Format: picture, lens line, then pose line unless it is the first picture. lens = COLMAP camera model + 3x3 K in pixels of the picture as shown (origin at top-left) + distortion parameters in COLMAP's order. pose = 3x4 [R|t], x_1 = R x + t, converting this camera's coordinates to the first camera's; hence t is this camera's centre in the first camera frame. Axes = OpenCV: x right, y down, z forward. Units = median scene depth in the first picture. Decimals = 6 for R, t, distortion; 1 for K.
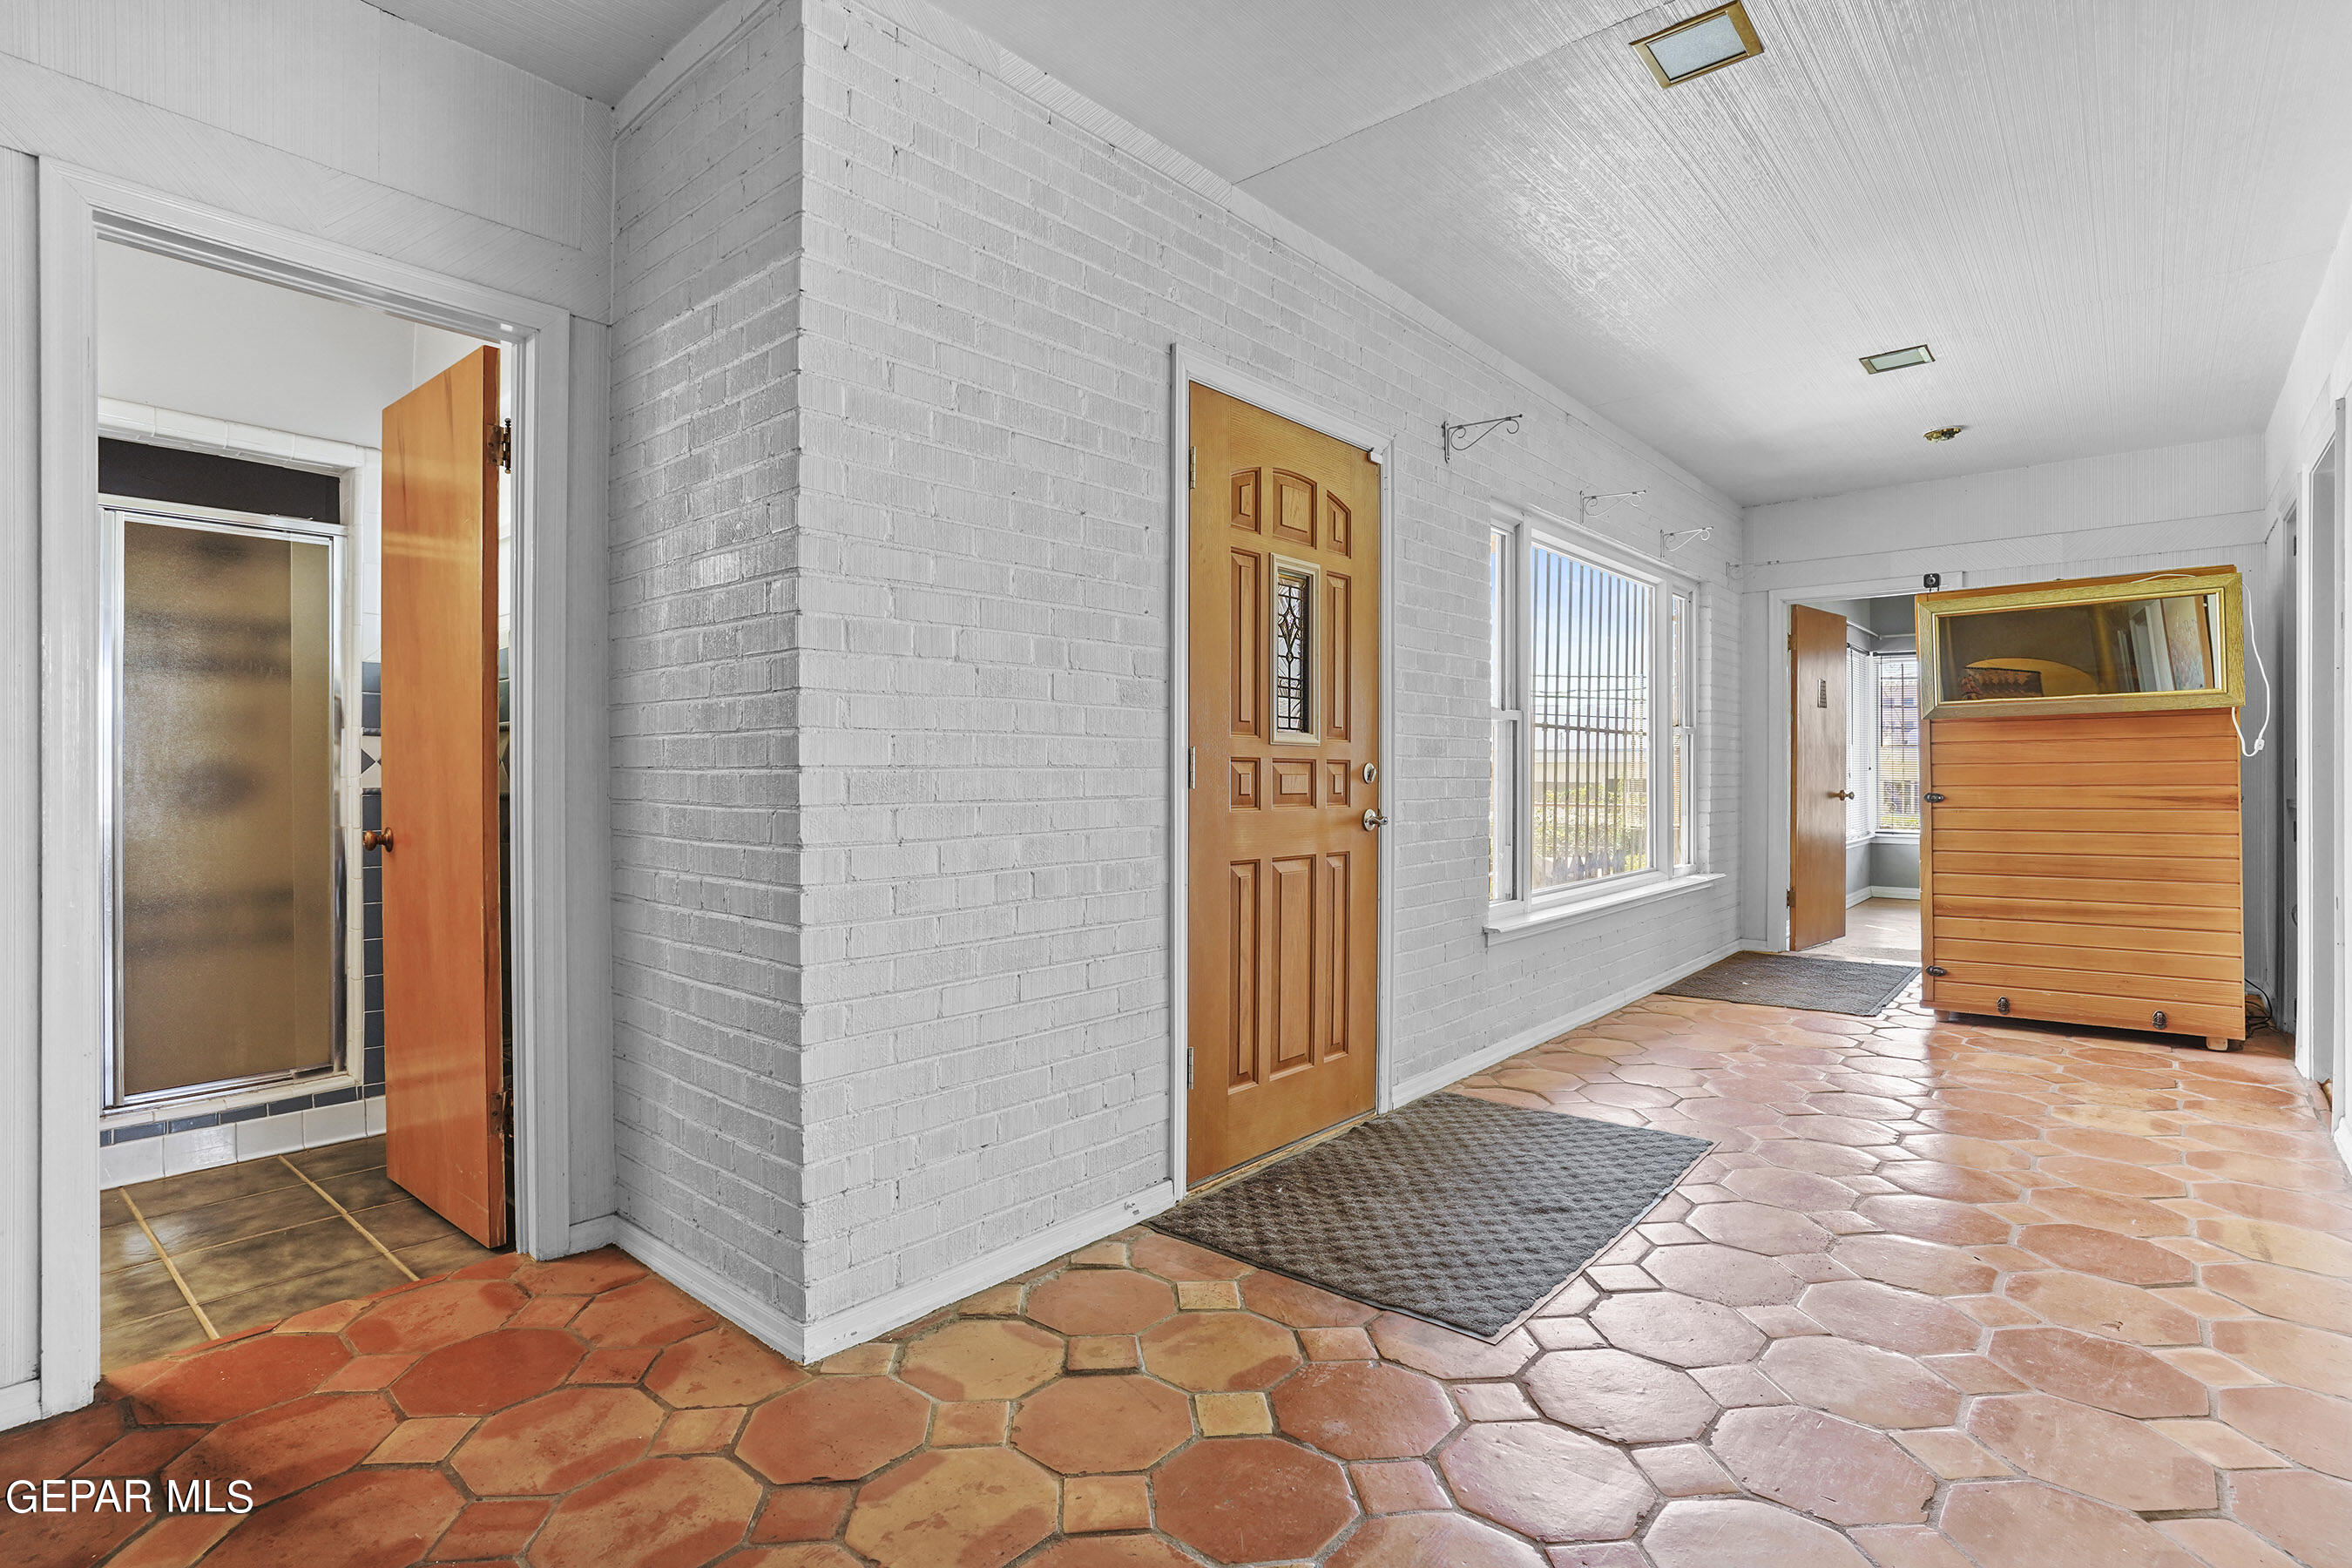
lens RADIAL K [[1145.6, 0, 1166.6], [0, 1145.6, 780.1], [0, 0, 1]] dist [-0.023632, 0.006097]
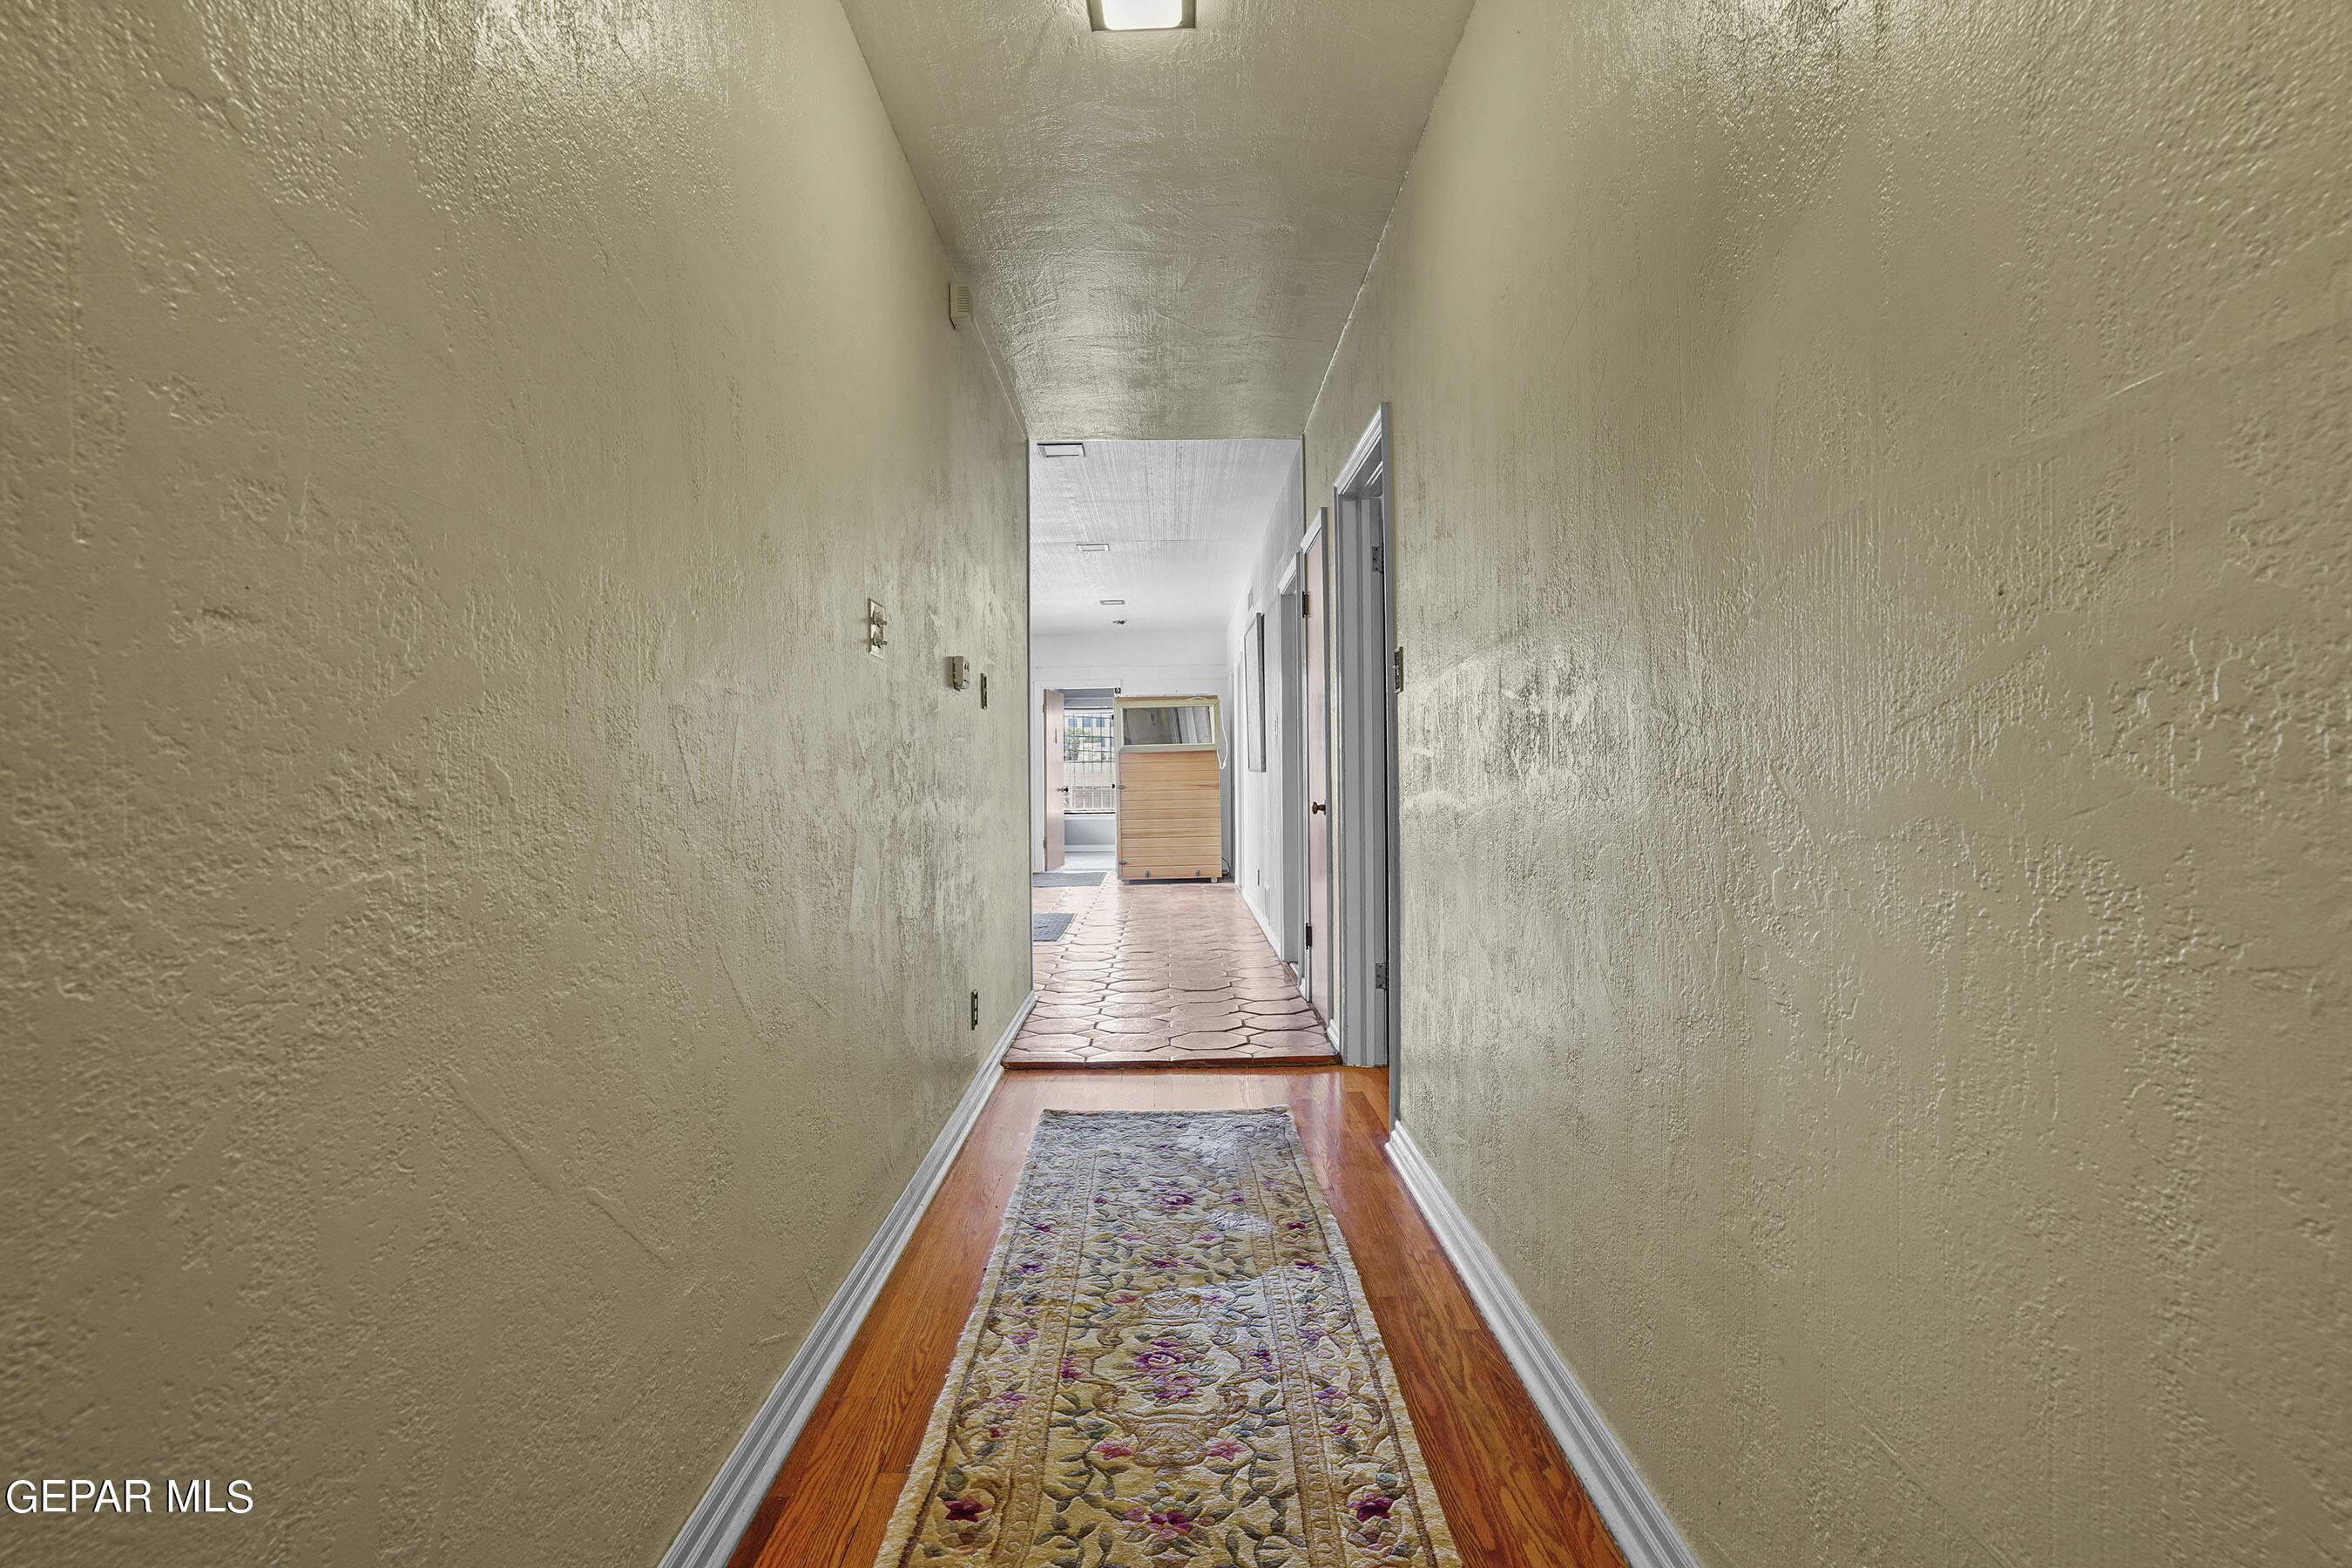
lens RADIAL K [[1145.6, 0, 1177.5], [0, 1145.6, 786.9], [0, 0, 1]] dist [-0.023632, 0.006097]
pose [[0.744009, 0.006302, 0.668139, -0.816338], [0.000156, 0.999954, -0.009606, 0.037462], [-0.668169, 0.007251, 0.743974, -0.830370]]
